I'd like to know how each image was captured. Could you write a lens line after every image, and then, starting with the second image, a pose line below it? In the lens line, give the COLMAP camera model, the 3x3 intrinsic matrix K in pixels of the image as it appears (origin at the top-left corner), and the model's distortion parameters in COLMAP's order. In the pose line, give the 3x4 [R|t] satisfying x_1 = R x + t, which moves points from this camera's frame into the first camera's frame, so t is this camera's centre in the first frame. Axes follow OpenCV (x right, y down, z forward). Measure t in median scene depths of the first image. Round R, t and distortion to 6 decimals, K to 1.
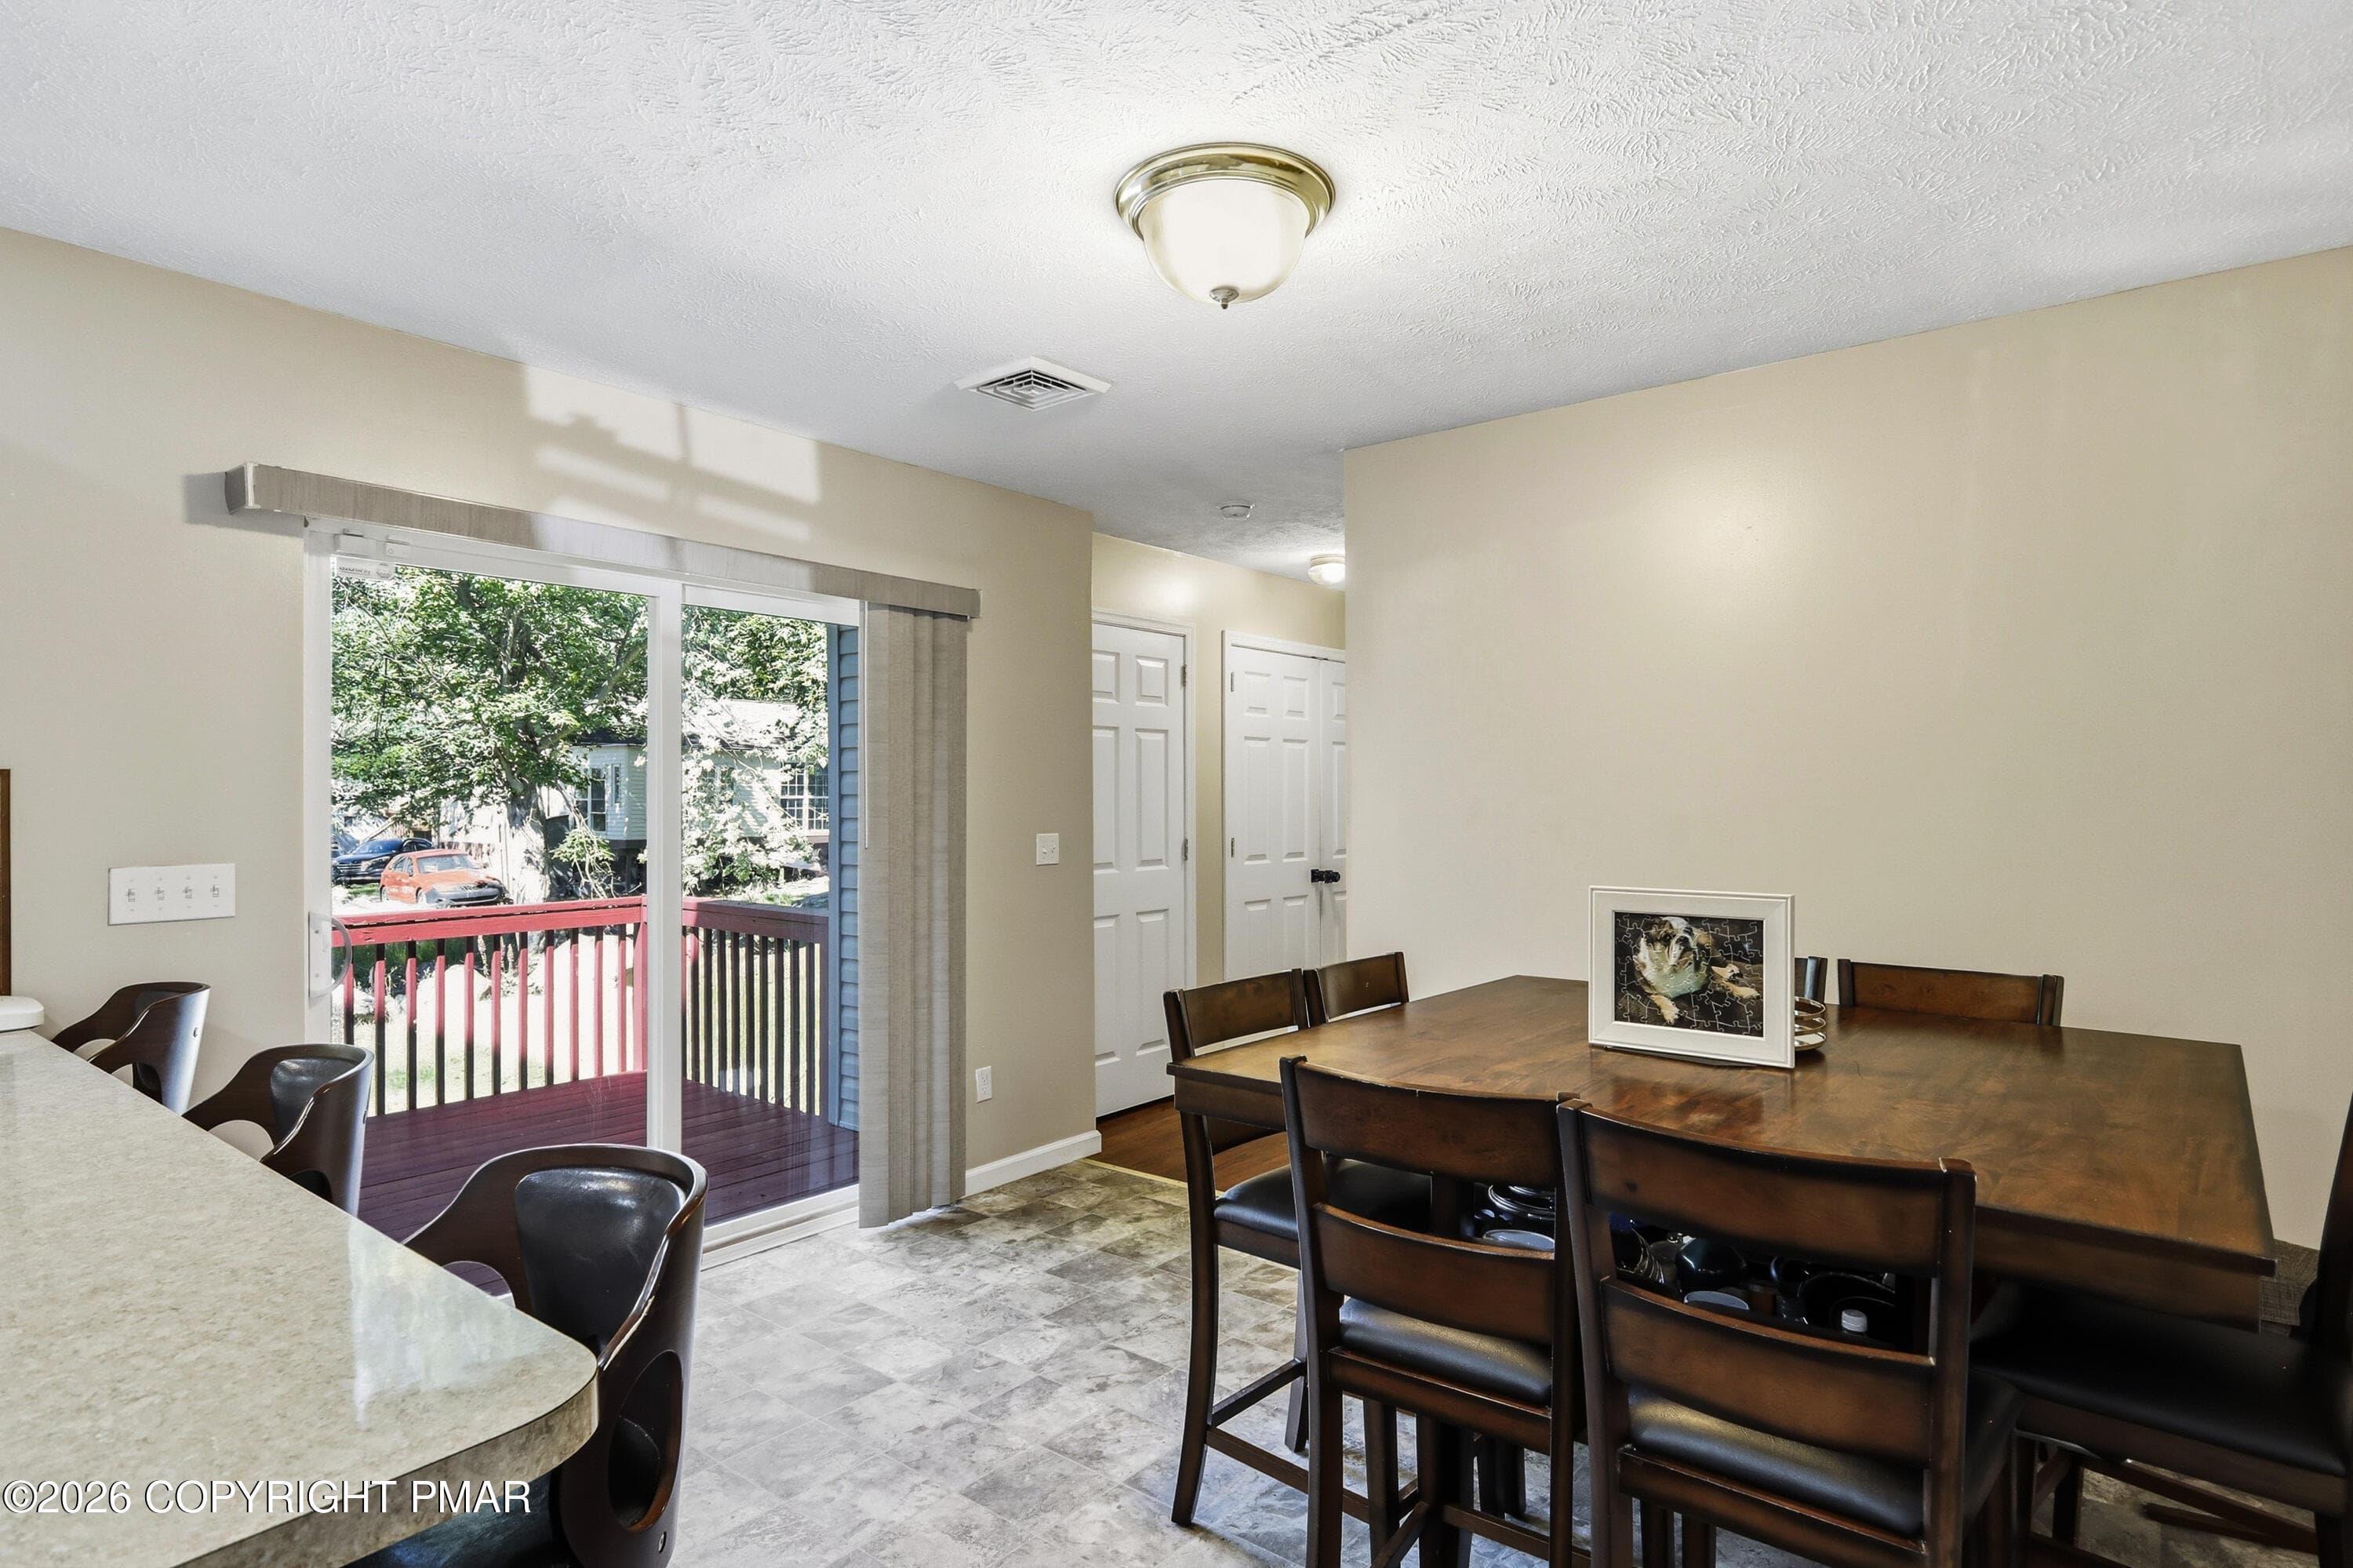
lens RADIAL K [[1247.7, 0, 1200.9], [0, 1247.7, 798.7], [0, 0, 1]] dist [0.005509, -0.002026]
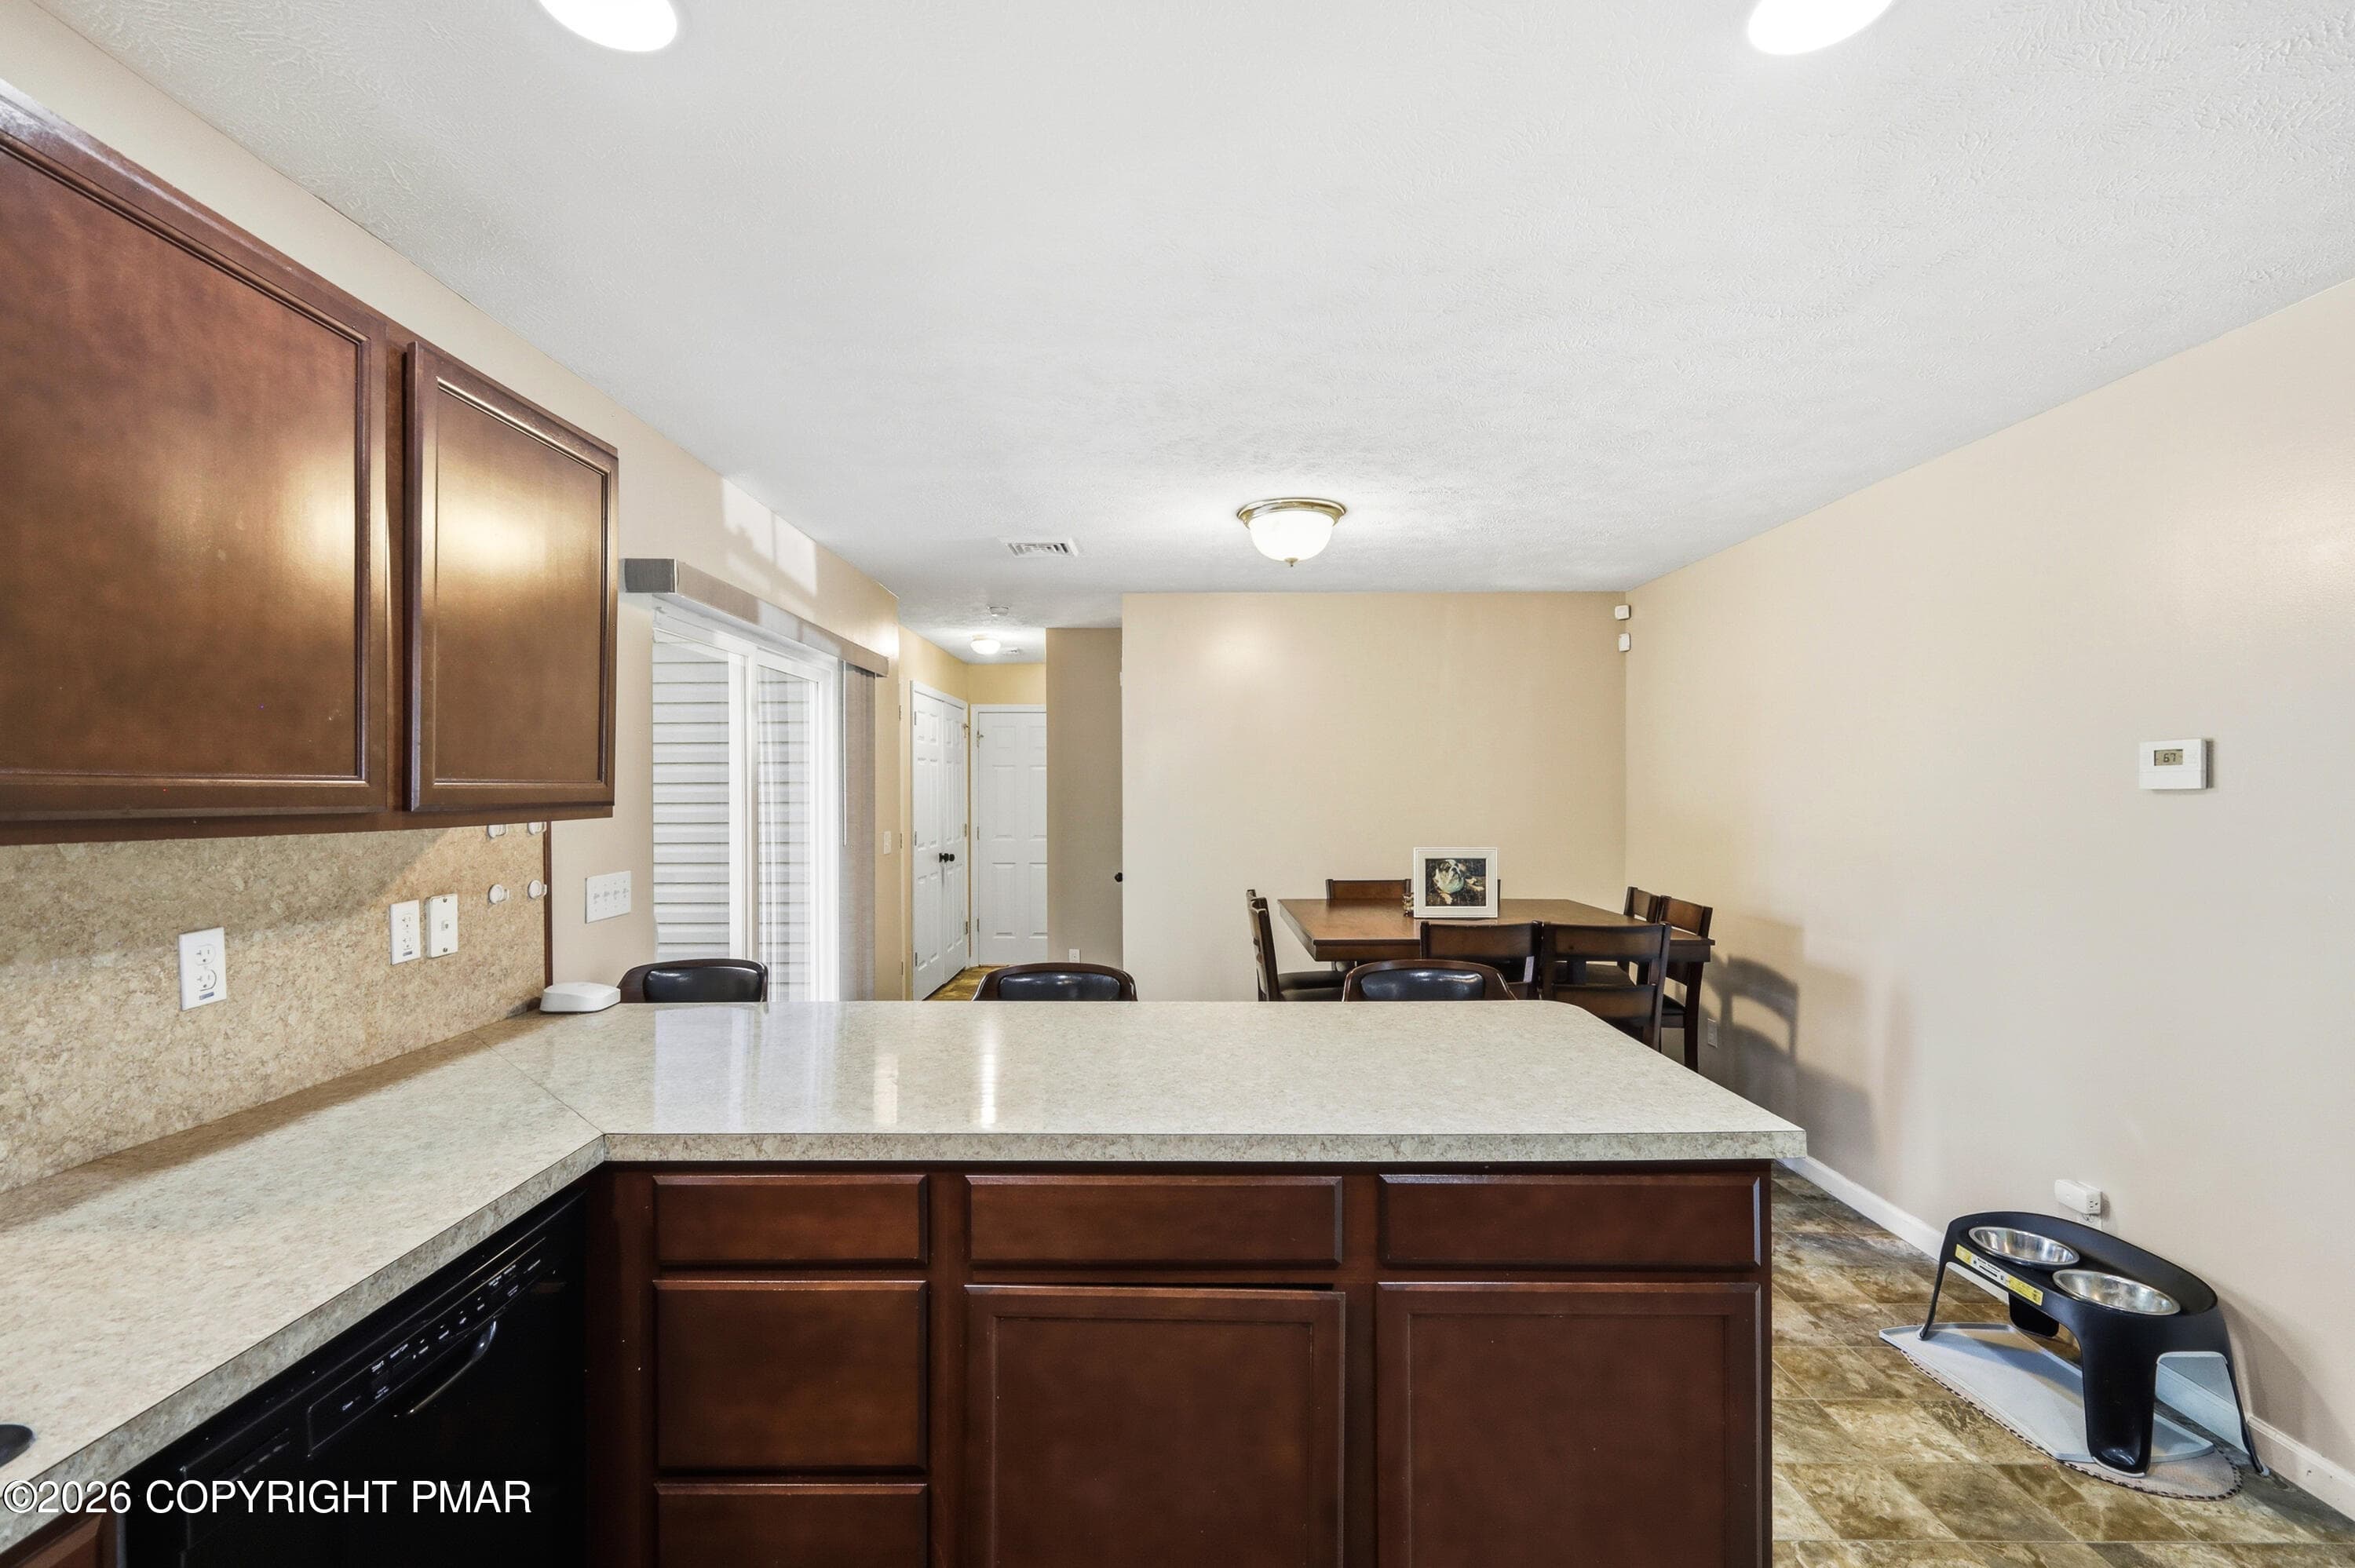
lens RADIAL K [[1021.5, 0, 1175.8], [0, 1021.5, 795.2], [0, 0, 1]] dist [0.002792, -0.000092]
pose [[0.792716, -0.004676, 0.609573, -0.754420], [0.002524, 0.999987, 0.004388, -0.022593], [-0.609586, -0.001940, 0.792718, -0.131758]]
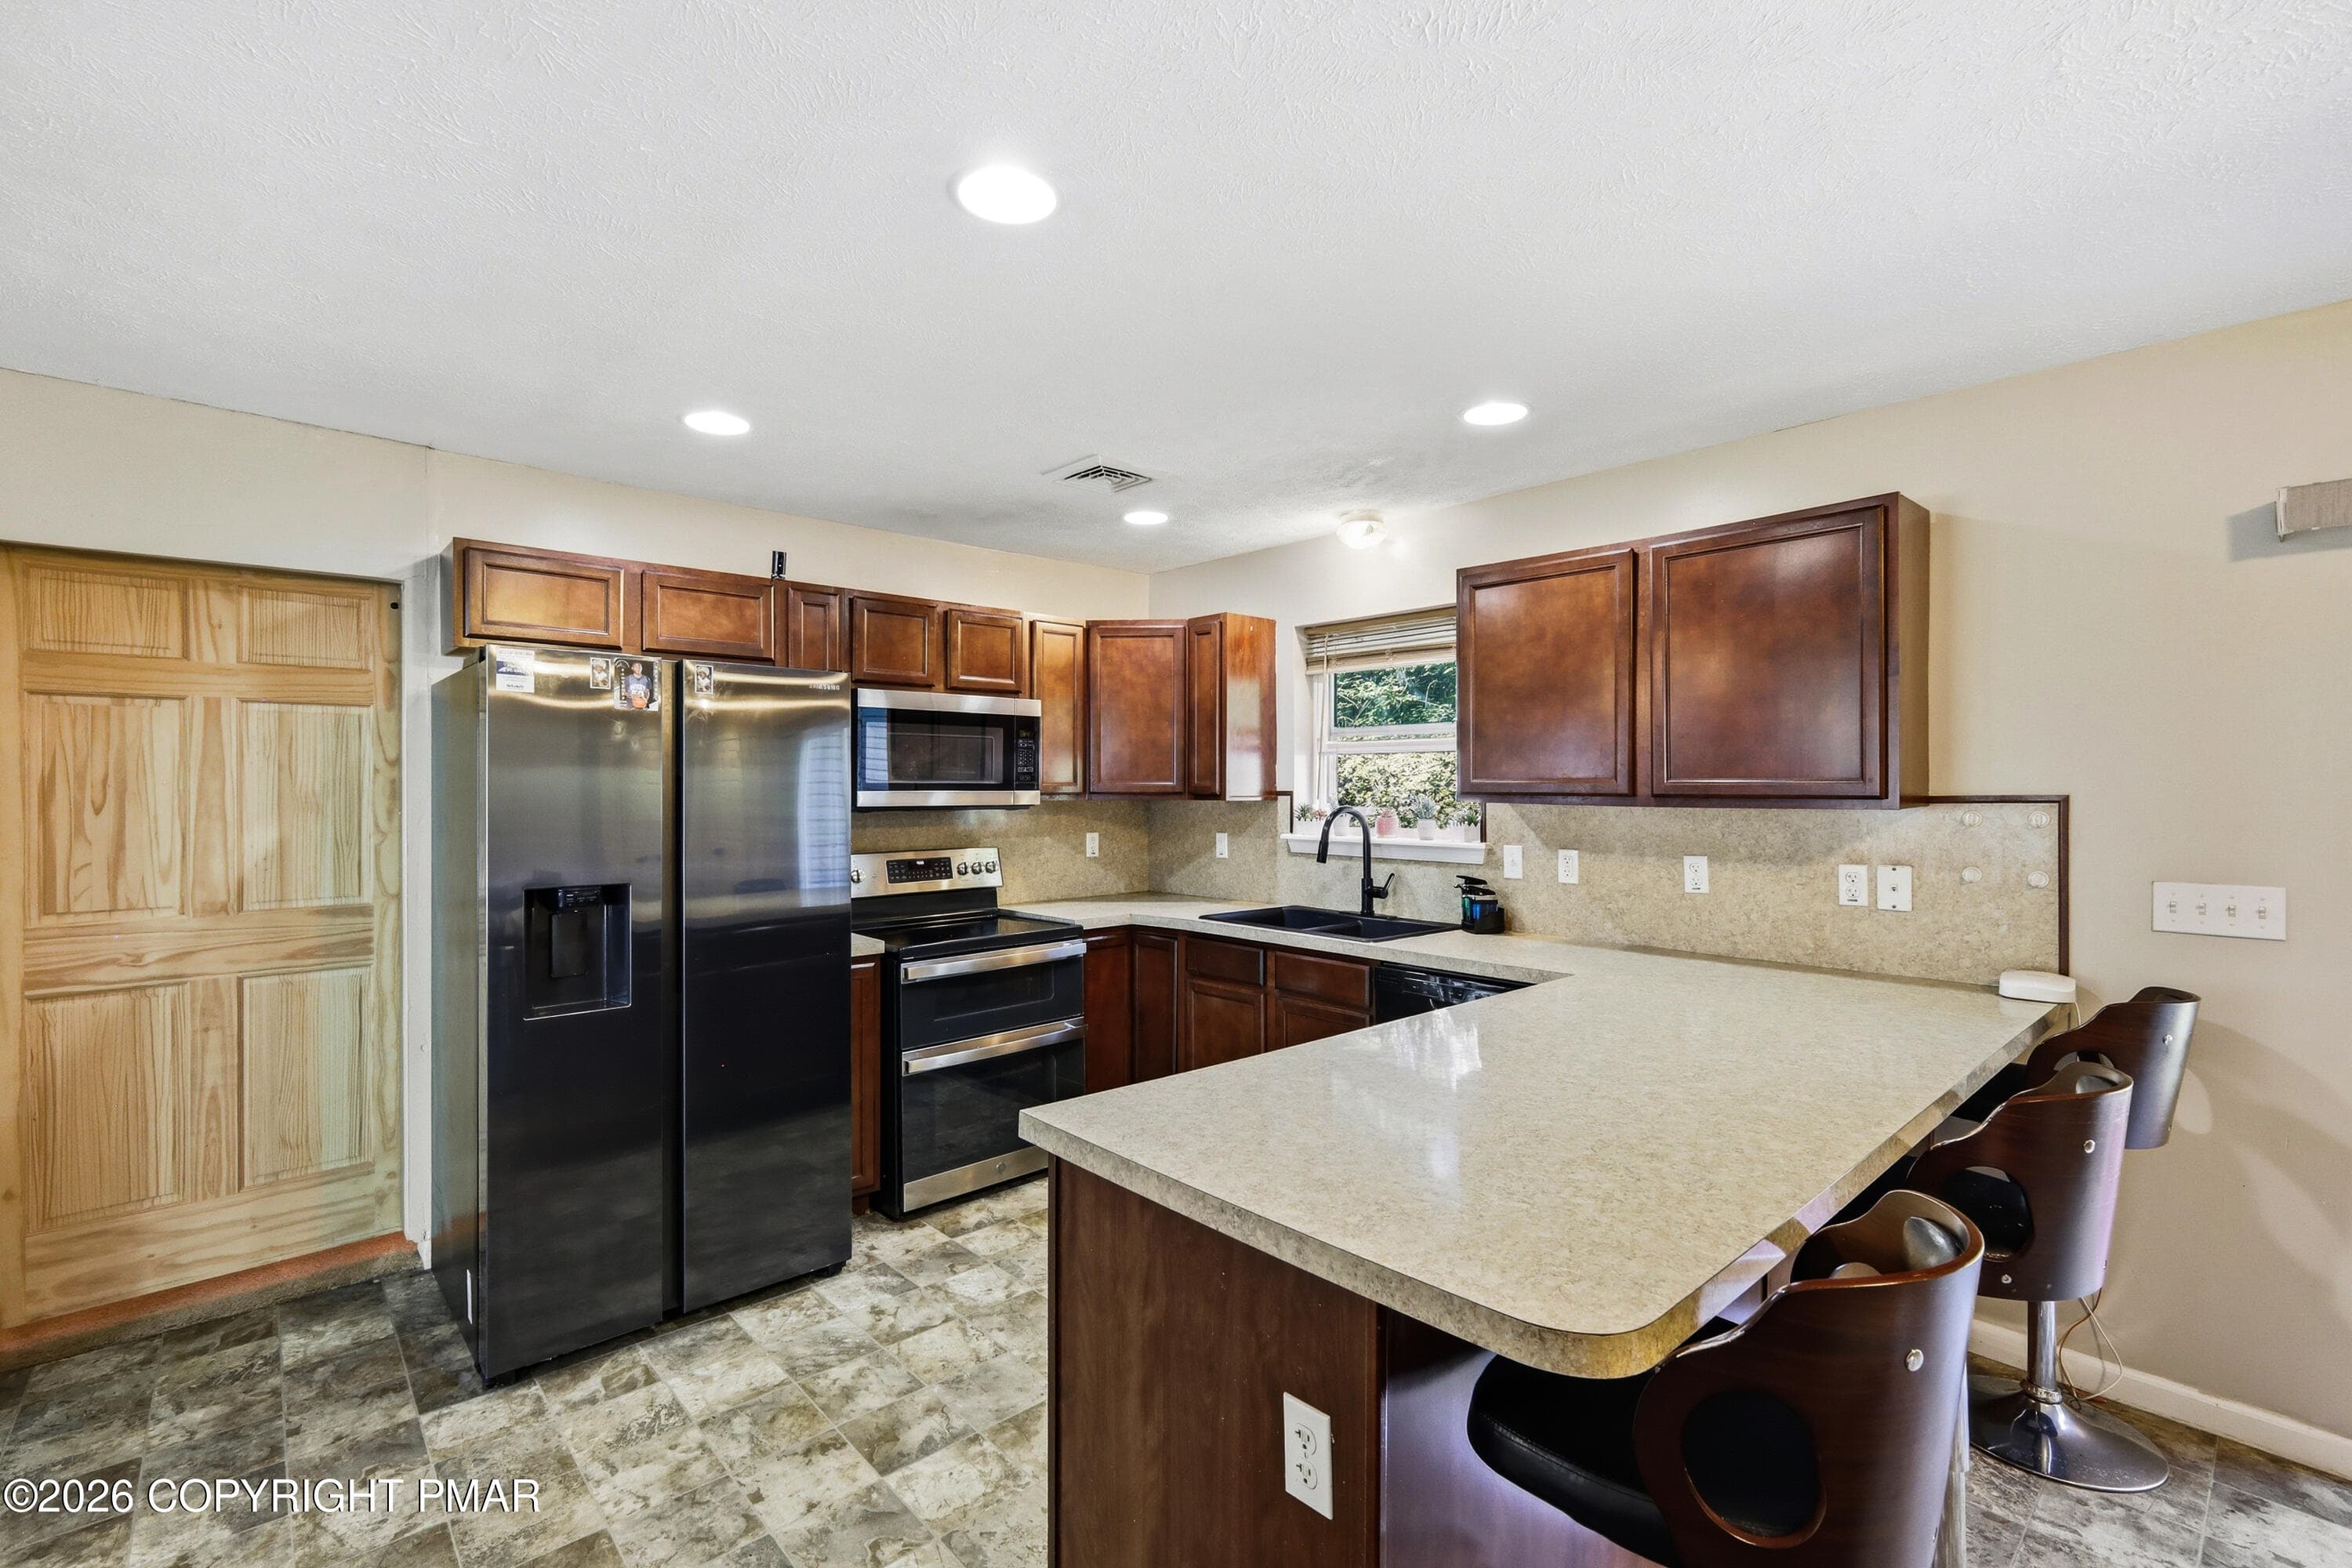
lens RADIAL K [[1020.3, 0, 1185.2], [0, 1020.3, 782.5], [0, 0, 1]] dist [0.002792, -0.000092]
pose [[-0.181237, -0.002190, -0.983437, 0.160781], [-0.002761, 0.999995, -0.001718, -0.023590], [0.983436, 0.002404, -0.181242, 0.213384]]
